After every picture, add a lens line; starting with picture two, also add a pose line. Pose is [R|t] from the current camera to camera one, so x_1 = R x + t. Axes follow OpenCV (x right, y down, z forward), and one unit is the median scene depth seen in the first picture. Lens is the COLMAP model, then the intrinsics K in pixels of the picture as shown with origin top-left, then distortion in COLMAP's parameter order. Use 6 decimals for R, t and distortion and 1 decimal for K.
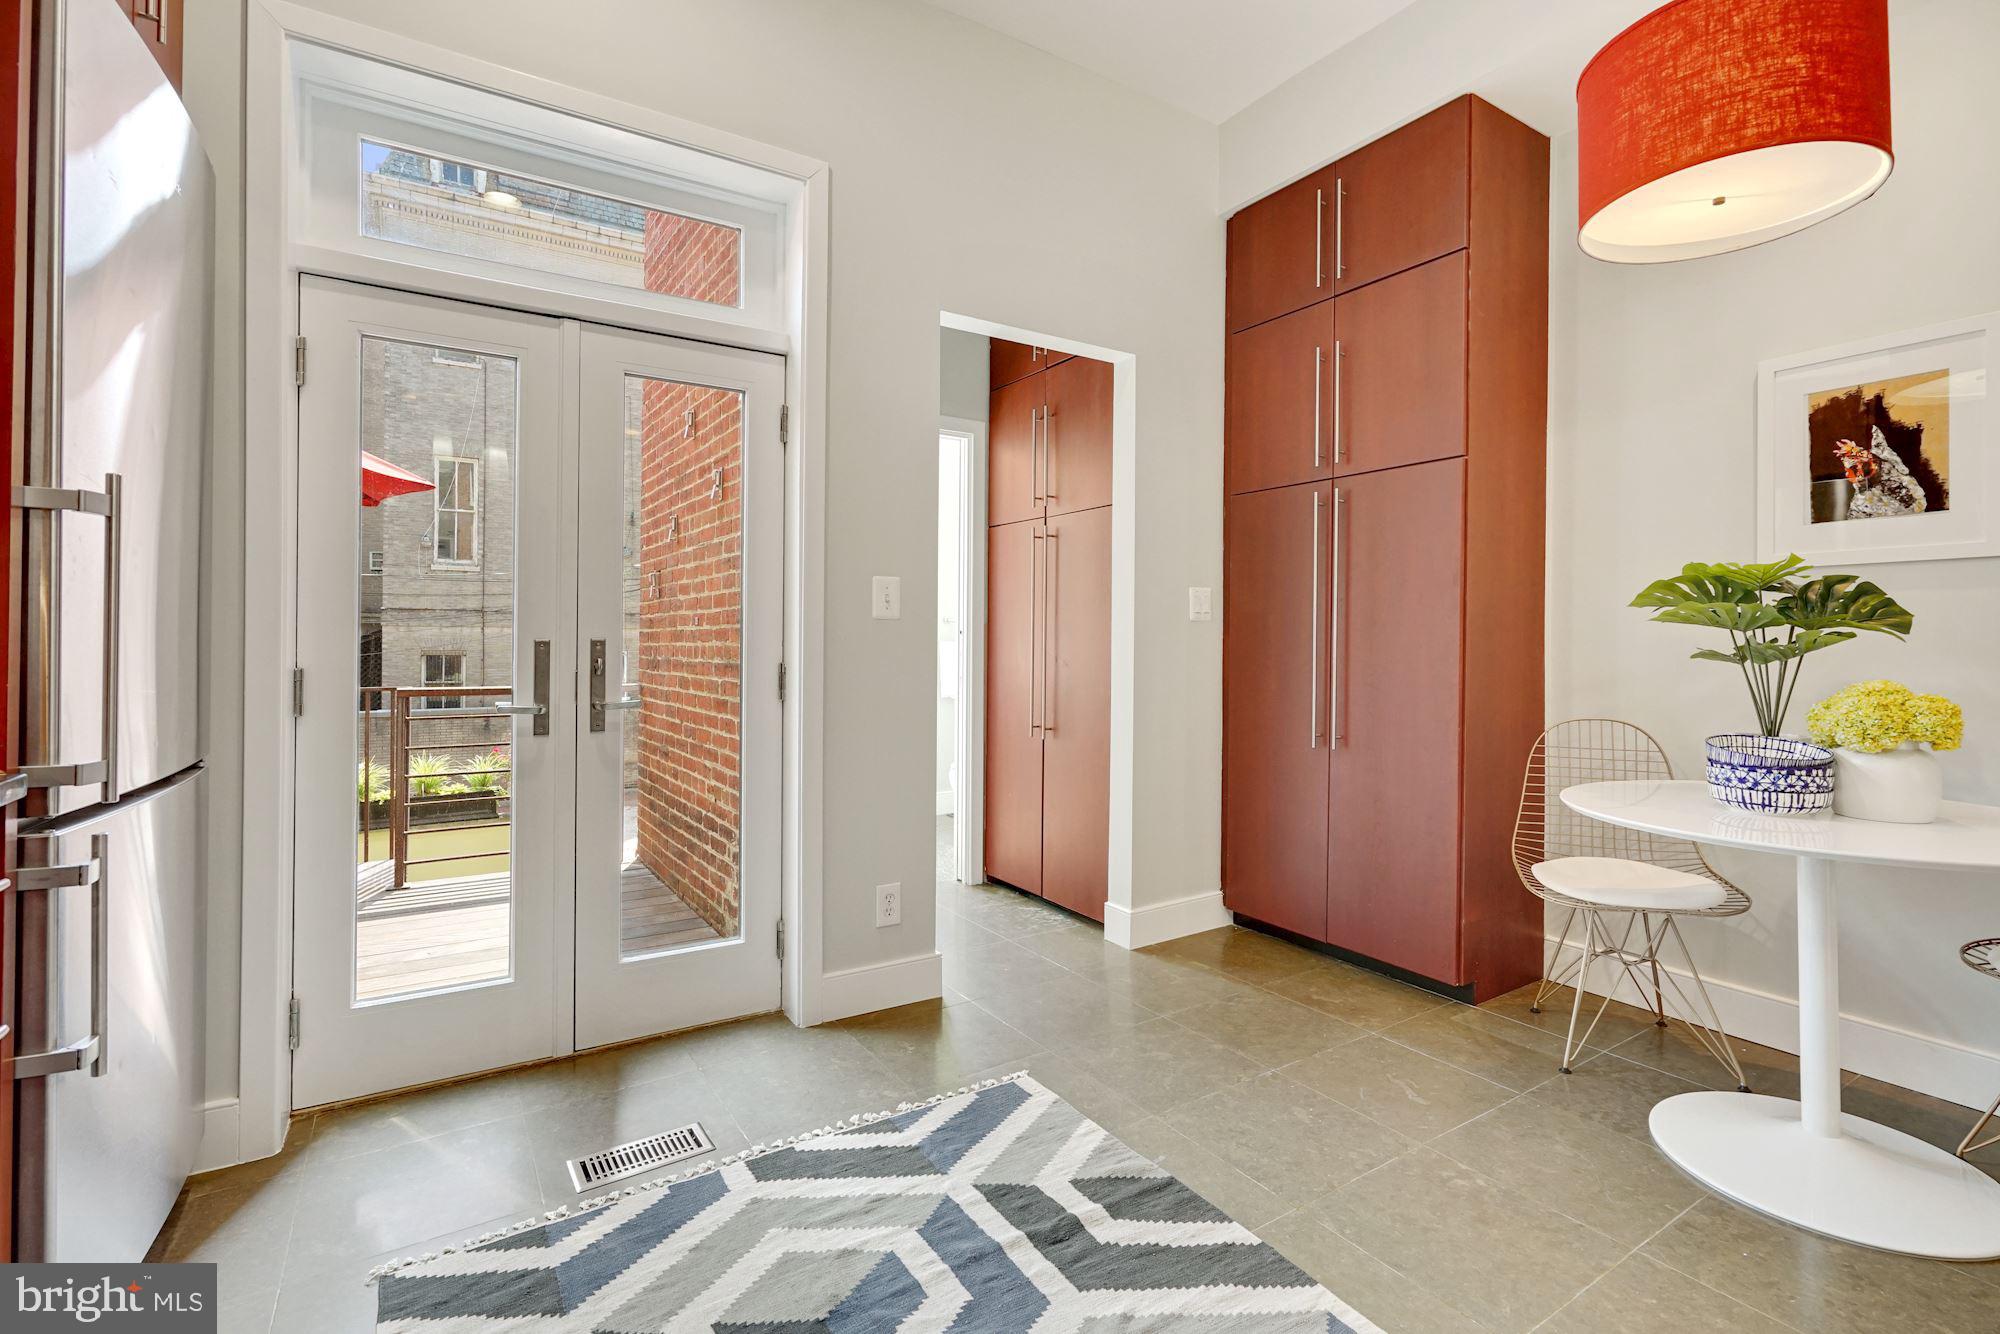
lens RADIAL K [[912.8, 0, 997.9], [0, 912.8, 641.8], [0, 0, 1]] dist [0.000078, 0.000750]
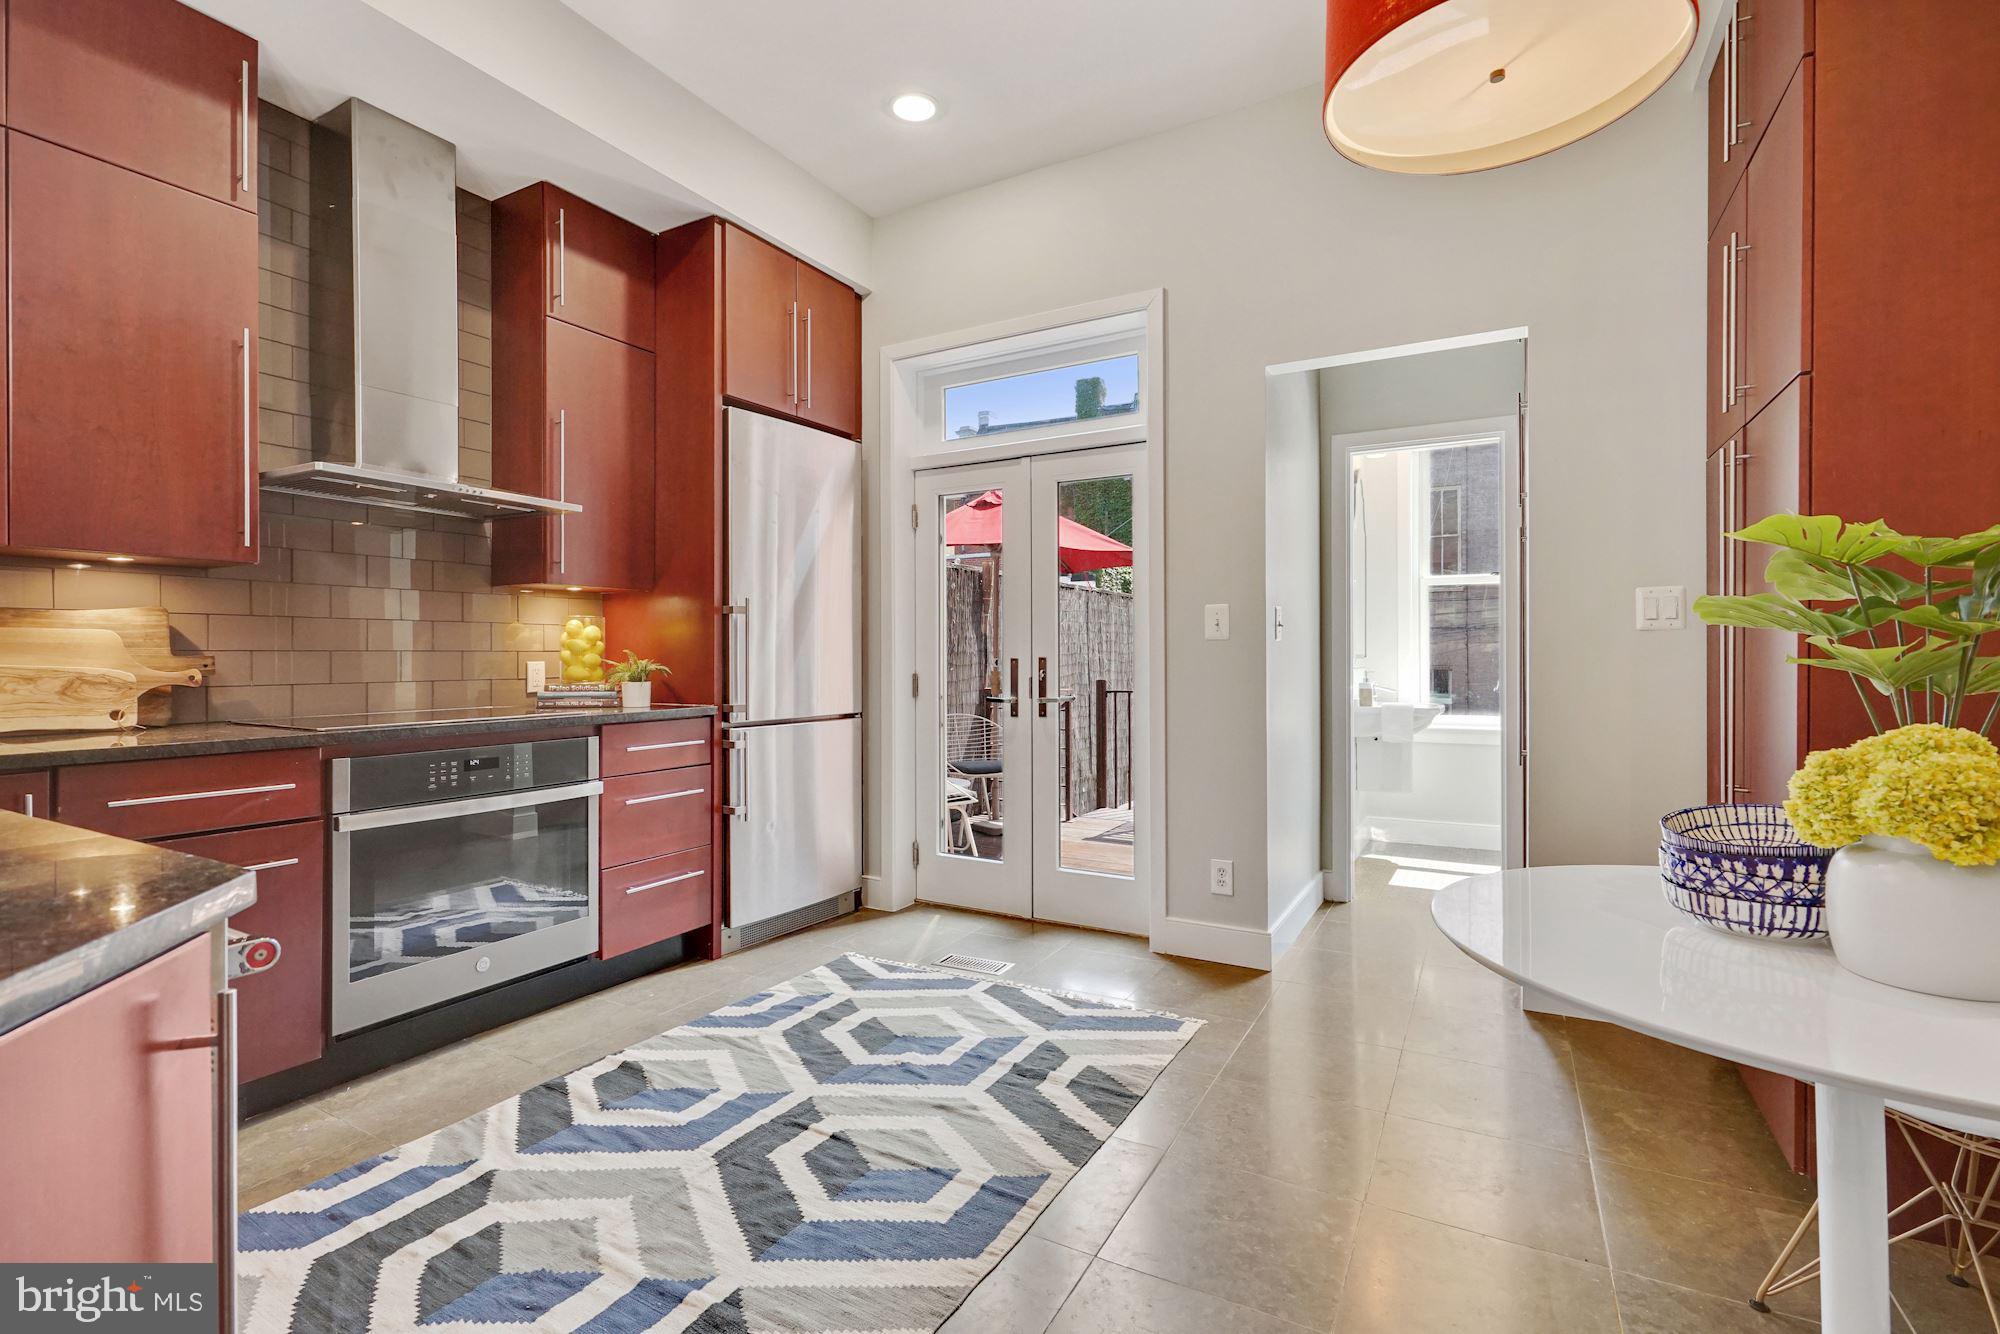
lens RADIAL K [[912.8, 0, 997.6], [0, 912.8, 664.8], [0, 0, 1]] dist [0.000078, 0.000750]
pose [[0.476153, 0.003050, -0.879357, 1.121617], [0.004629, 0.999971, 0.005975, -0.000168], [0.879350, -0.006915, 0.476125, 0.242403]]
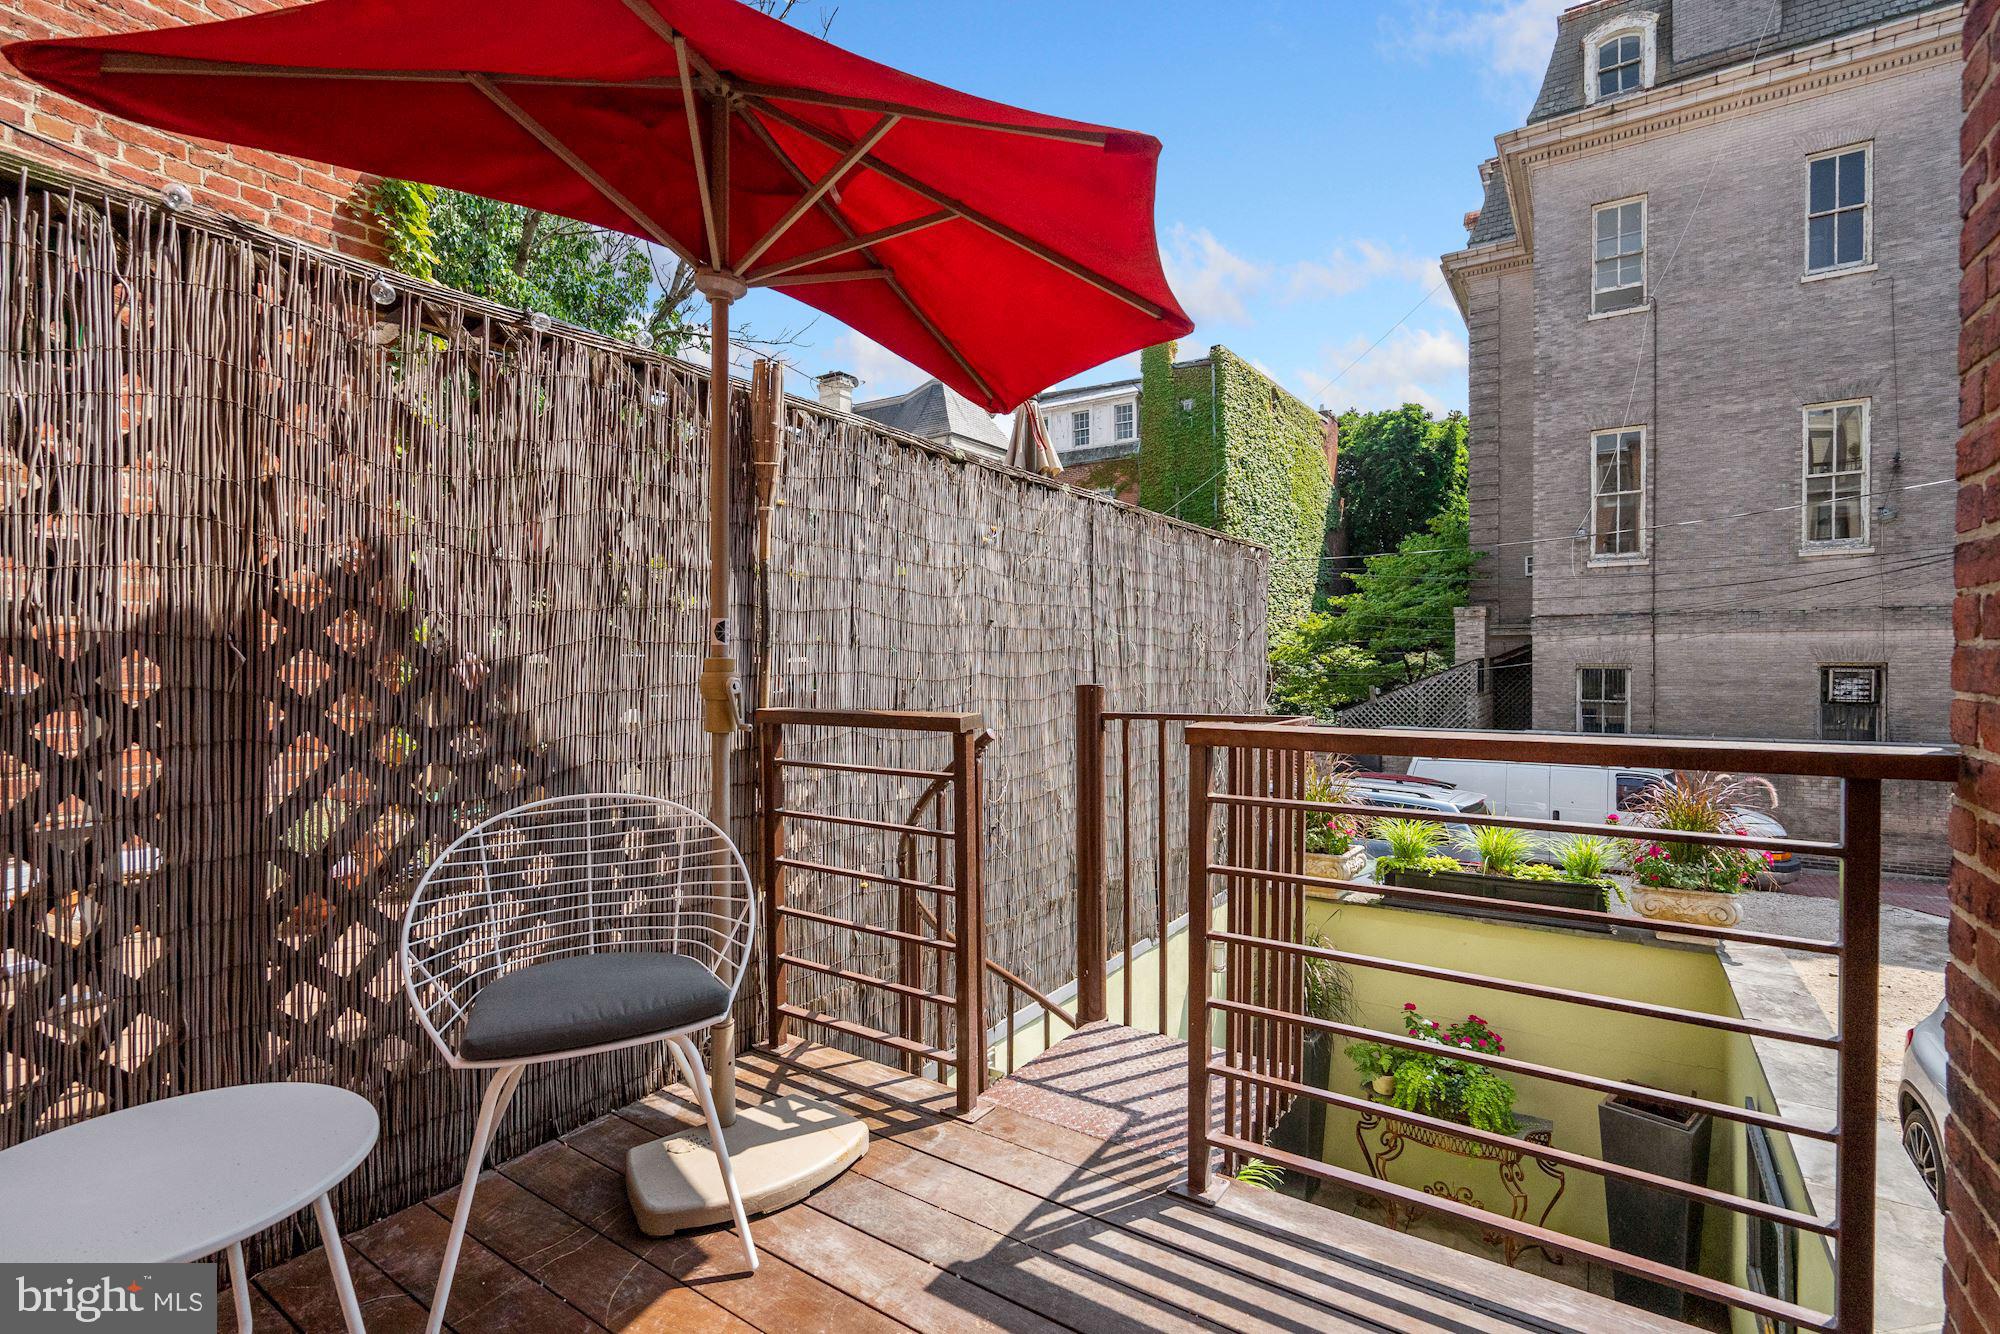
lens RADIAL K [[912.8, 0, 1001.7], [0, 912.8, 670.3], [0, 0, 1]] dist [0.000078, 0.000750]
pose [[0.403335, 0.003609, -0.915045, -0.667317], [0.009000, 0.999928, 0.007911, 0.047629], [0.915008, -0.011426, 0.403273, 1.653241]]
